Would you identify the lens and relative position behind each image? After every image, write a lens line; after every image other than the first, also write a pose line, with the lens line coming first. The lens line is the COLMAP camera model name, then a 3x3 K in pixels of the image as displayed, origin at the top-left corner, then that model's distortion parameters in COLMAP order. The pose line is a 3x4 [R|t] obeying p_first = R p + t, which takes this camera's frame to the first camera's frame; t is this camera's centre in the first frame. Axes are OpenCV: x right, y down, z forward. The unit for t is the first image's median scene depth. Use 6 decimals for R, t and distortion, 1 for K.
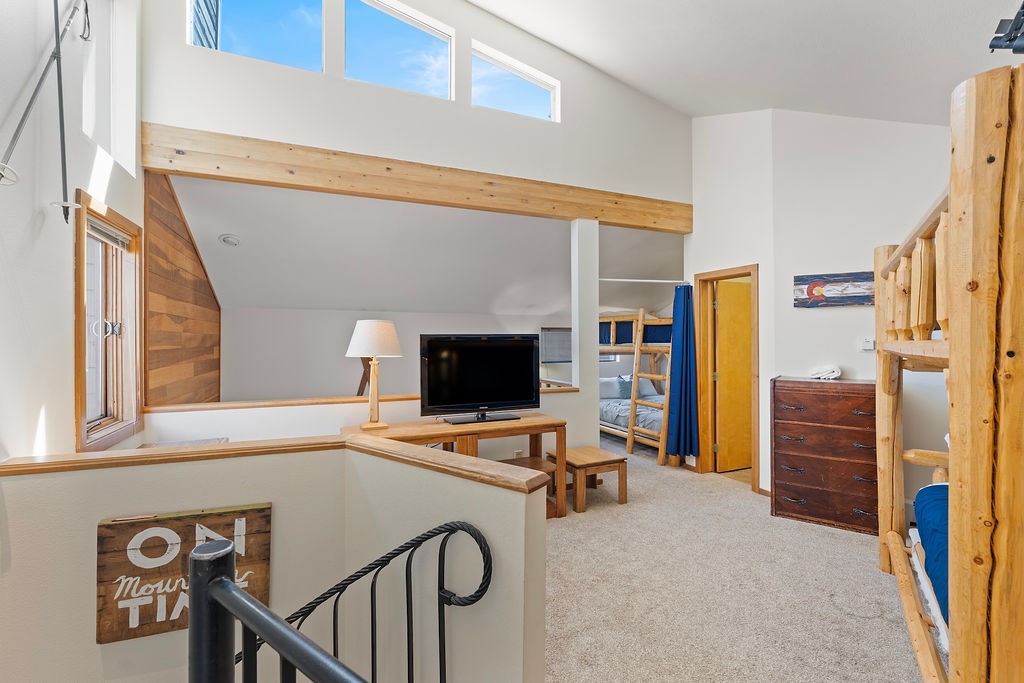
lens RADIAL K [[473.2, 0, 510.9], [0, 473.2, 339.2], [0, 0, 1]] dist [-0.001474, -0.000776]
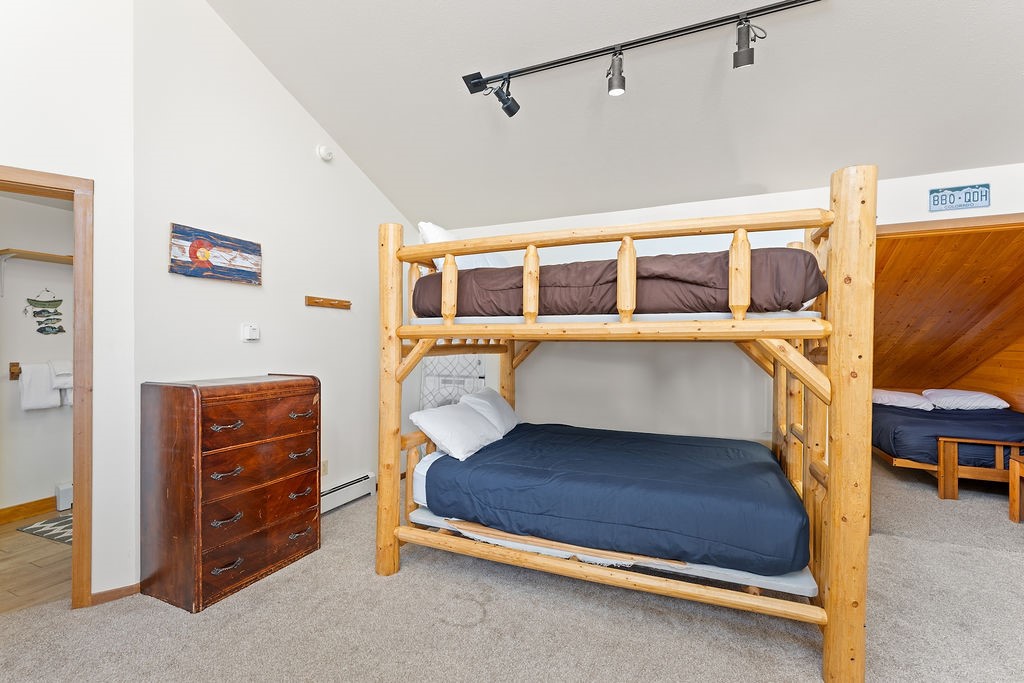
lens RADIAL K [[457.8, 0, 510.4], [0, 457.8, 341.7], [0, 0, 1]] dist [0.000871, -0.000011]
pose [[-0.228895, -0.004923, 0.973439, -0.105201], [-0.011199, 0.999934, 0.002424, 0.019060], [-0.973387, -0.010347, -0.228935, 0.722381]]
